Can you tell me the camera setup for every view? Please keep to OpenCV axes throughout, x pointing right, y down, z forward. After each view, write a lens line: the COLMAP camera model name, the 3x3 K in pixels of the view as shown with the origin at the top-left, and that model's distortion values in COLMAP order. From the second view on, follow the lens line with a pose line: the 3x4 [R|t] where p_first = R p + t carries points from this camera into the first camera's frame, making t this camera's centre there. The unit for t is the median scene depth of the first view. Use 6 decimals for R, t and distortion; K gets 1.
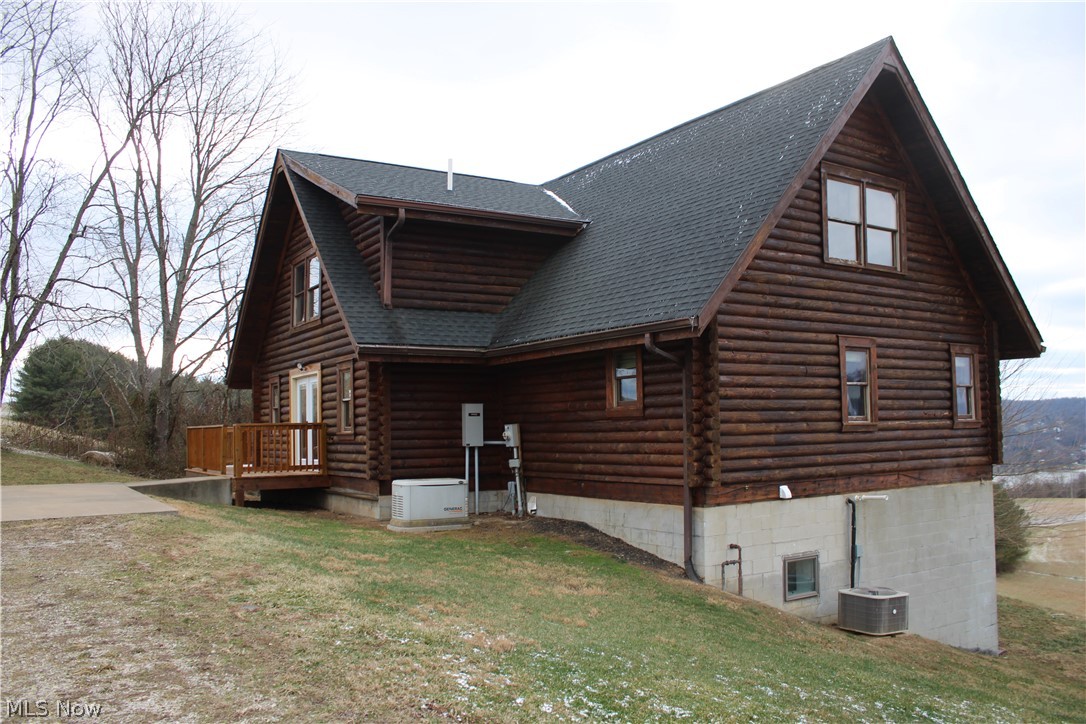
lens RADIAL K [[902.1, 0, 546.5], [0, 902.1, 367.4], [0, 0, 1]] dist [-0.161258, 0.141200]
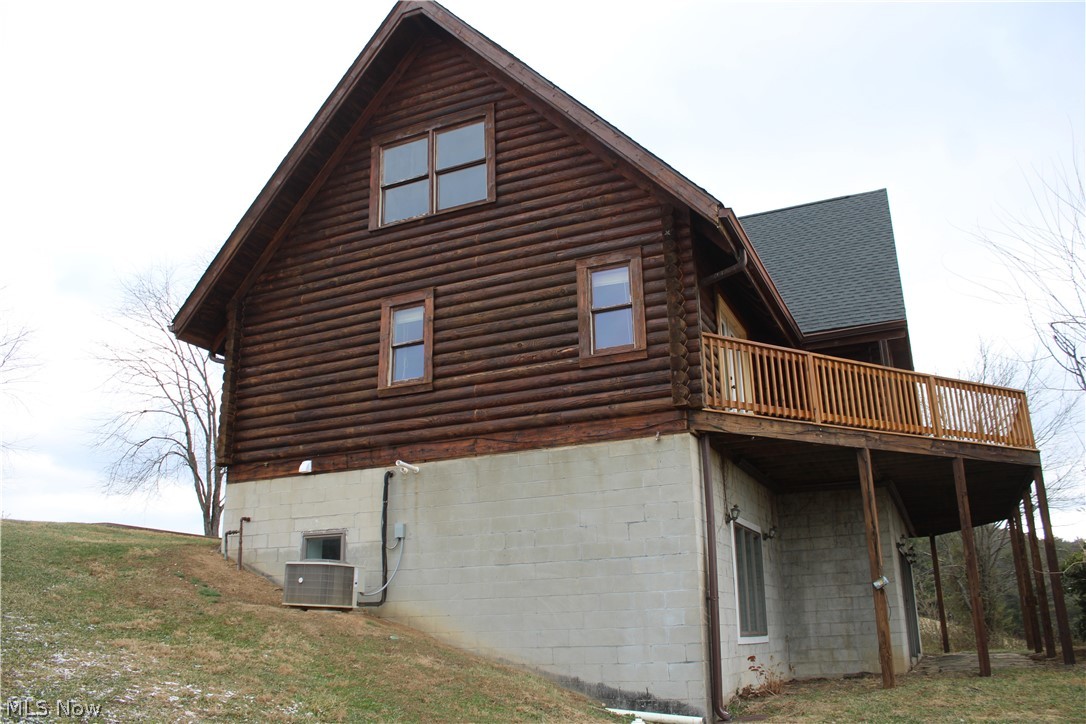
lens RADIAL K [[902.1, 0, 546.5], [0, 902.1, 367.4], [0, 0, 1]] dist [-0.161258, 0.141200]
pose [[0.539180, -0.238432, -0.807734, 1.178558], [0.072235, 0.968646, -0.237713, 0.273533], [0.839087, 0.069823, 0.539498, 0.648626]]
